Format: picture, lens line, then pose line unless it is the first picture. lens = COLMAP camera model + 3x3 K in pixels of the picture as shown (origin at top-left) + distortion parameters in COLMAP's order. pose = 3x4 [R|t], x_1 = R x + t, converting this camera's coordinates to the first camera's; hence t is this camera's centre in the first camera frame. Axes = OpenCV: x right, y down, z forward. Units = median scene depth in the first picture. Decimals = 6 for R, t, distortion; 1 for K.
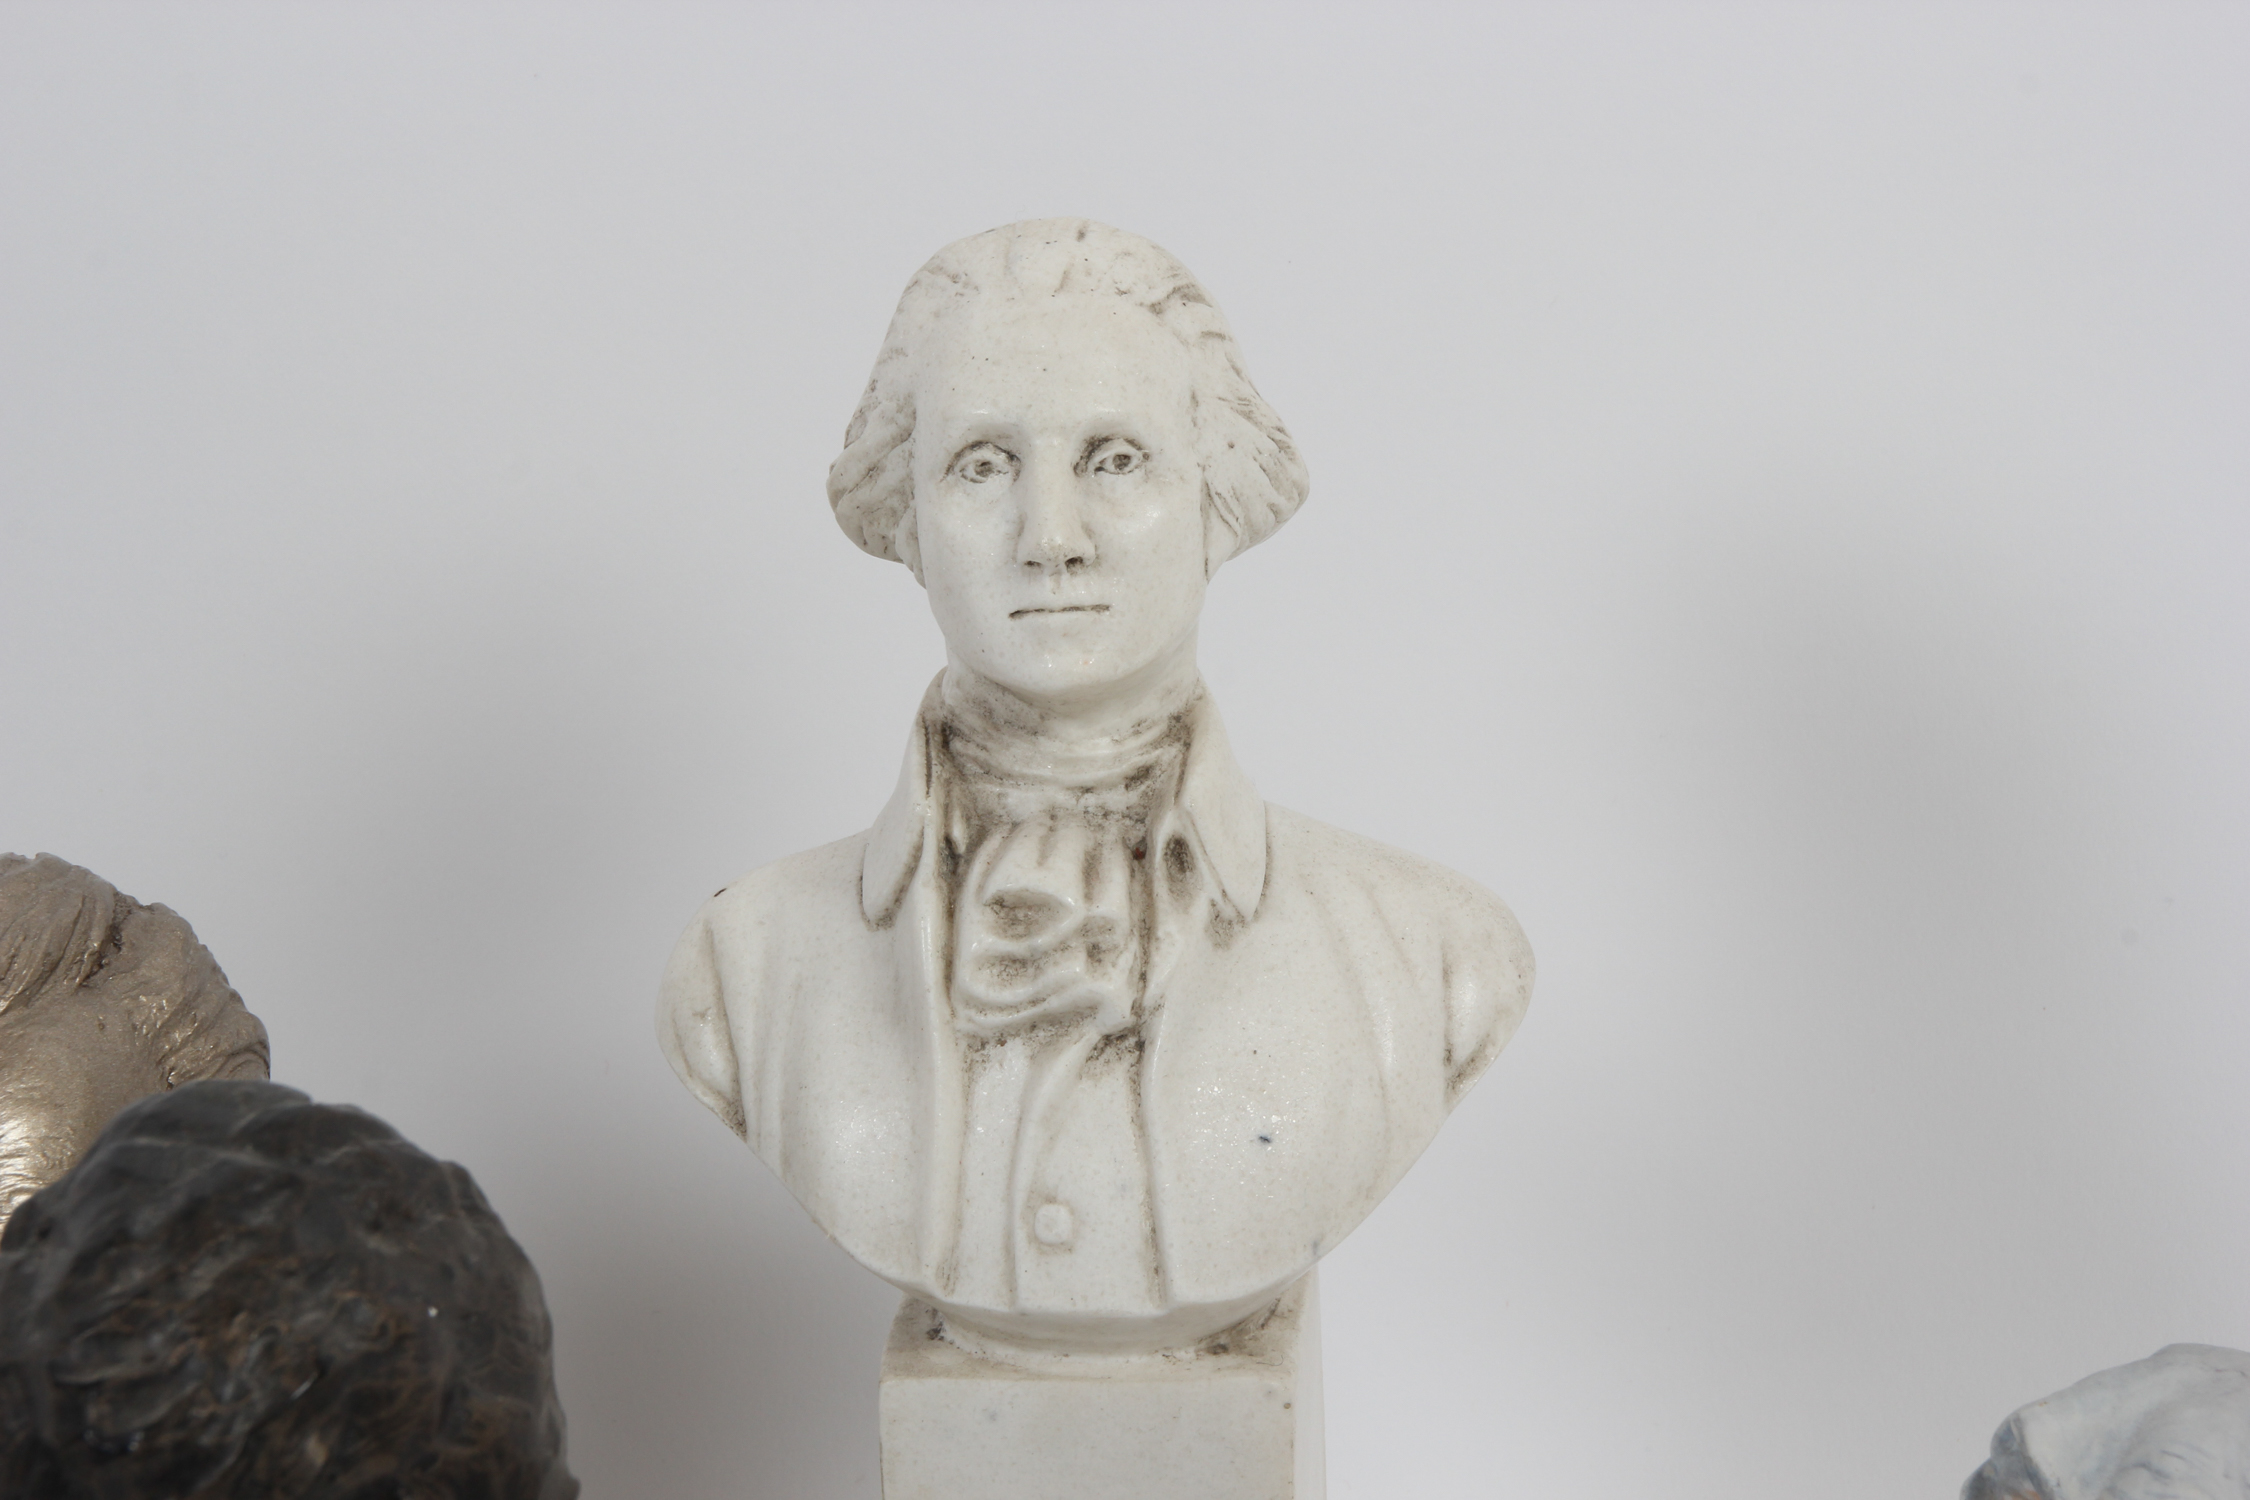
lens RADIAL K [[7227.1, 0, 1147.3], [0, 7227.1, 800.7], [0, 0, 1]] dist [0.513245, 0.000000]
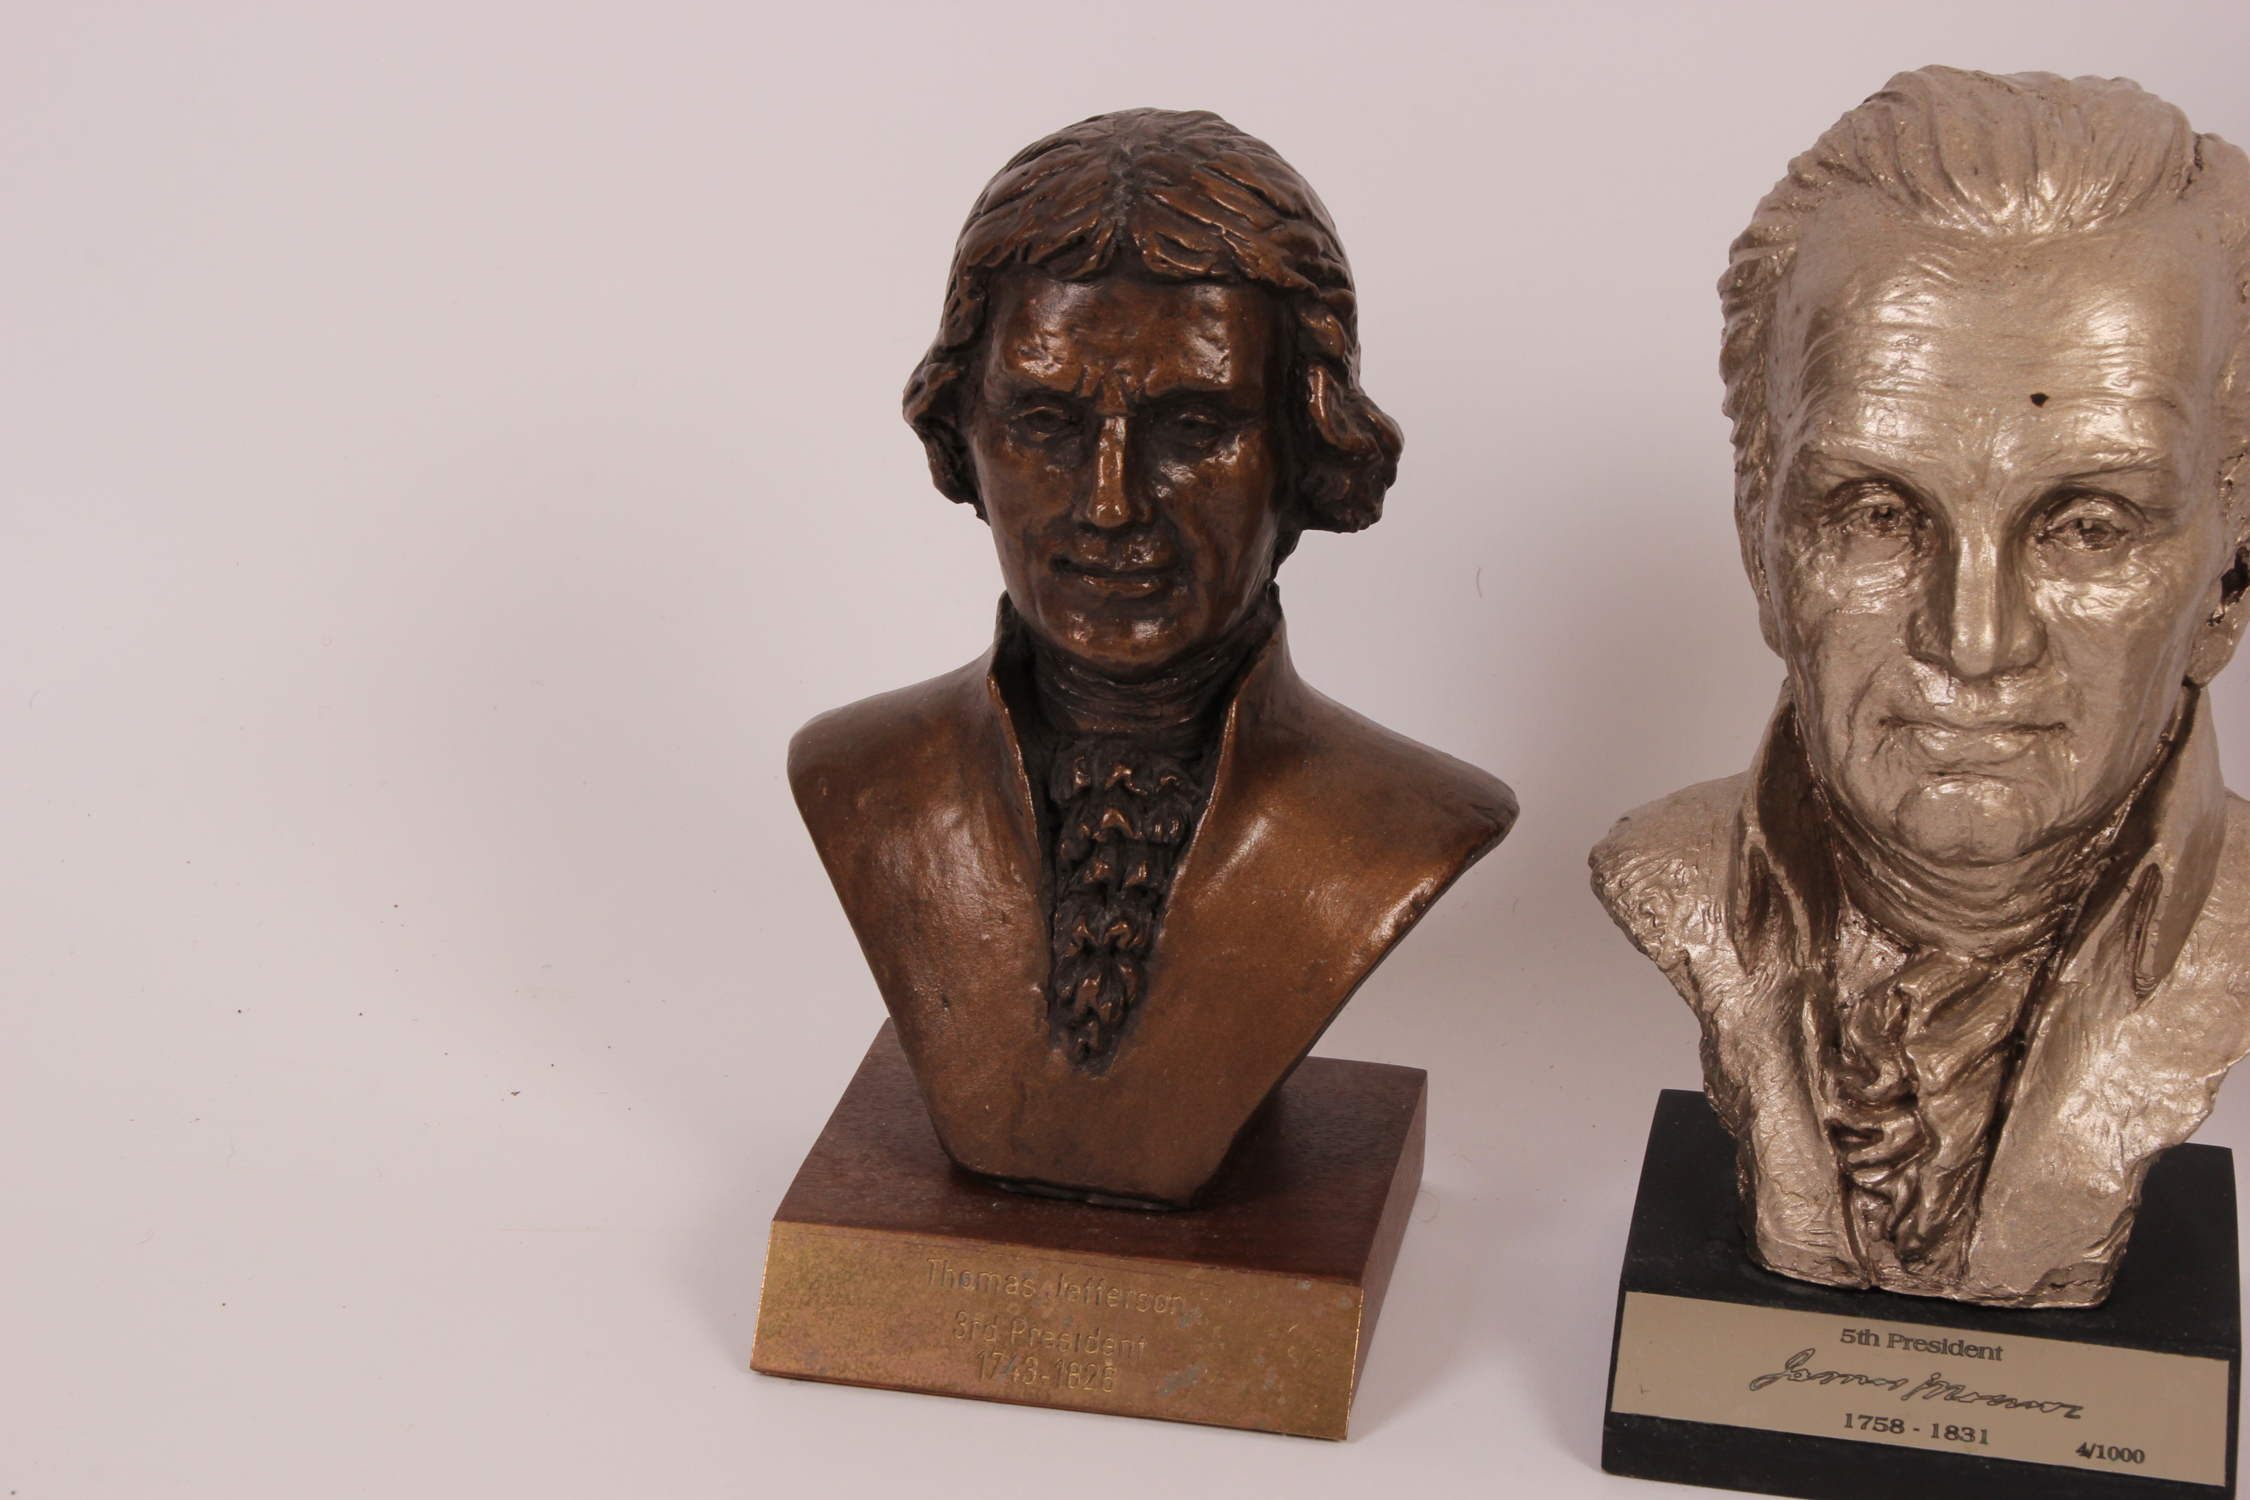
lens RADIAL K [[5253.6, 0, 1123.8], [0, 5253.6, 783.3], [0, 0, 1]] dist [0.326475, 0.000000]
pose [[0.993826, 0.088726, -0.066615, -0.251789], [-0.082968, 0.992945, 0.084719, 0.060045], [0.073662, -0.078669, 0.994176, 0.206209]]
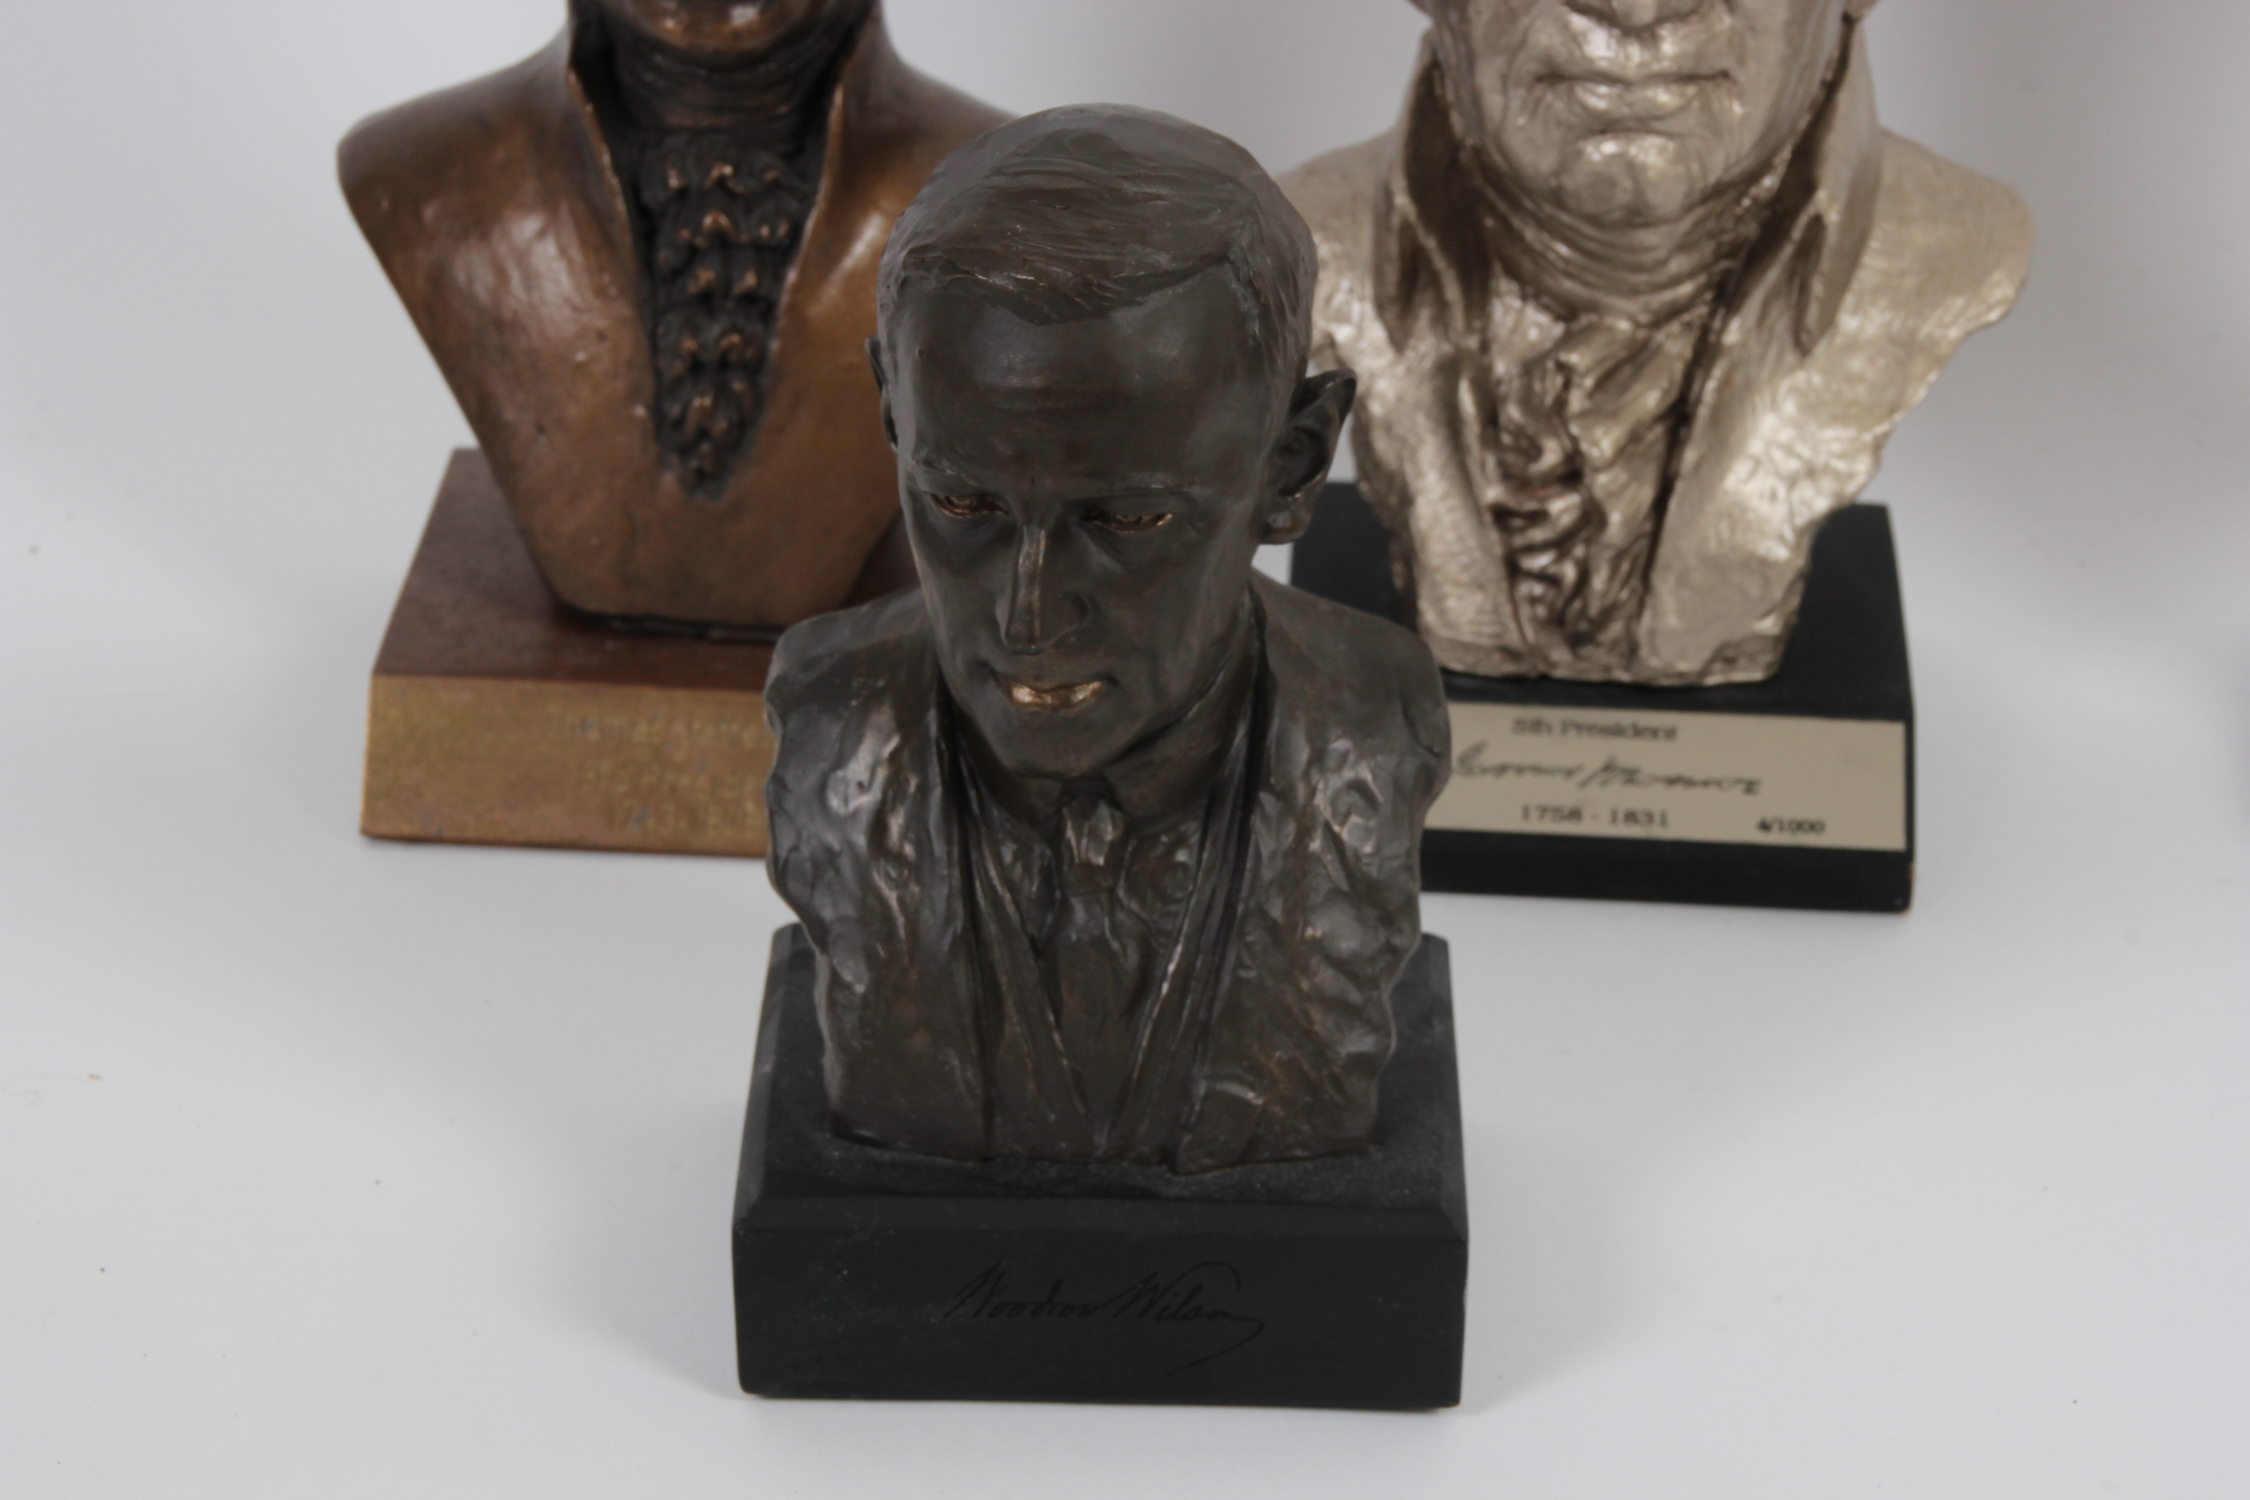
lens RADIAL K [[6253.3, 0, 1163.5], [0, 6253.3, 782.0], [0, 0, 1]] dist [0.434956, 0.000000]
pose [[0.997688, 0.033995, 0.058847, -0.296330], [-0.044344, 0.981809, 0.184621, 0.043382], [-0.051501, -0.186803, 0.981046, 0.108918]]
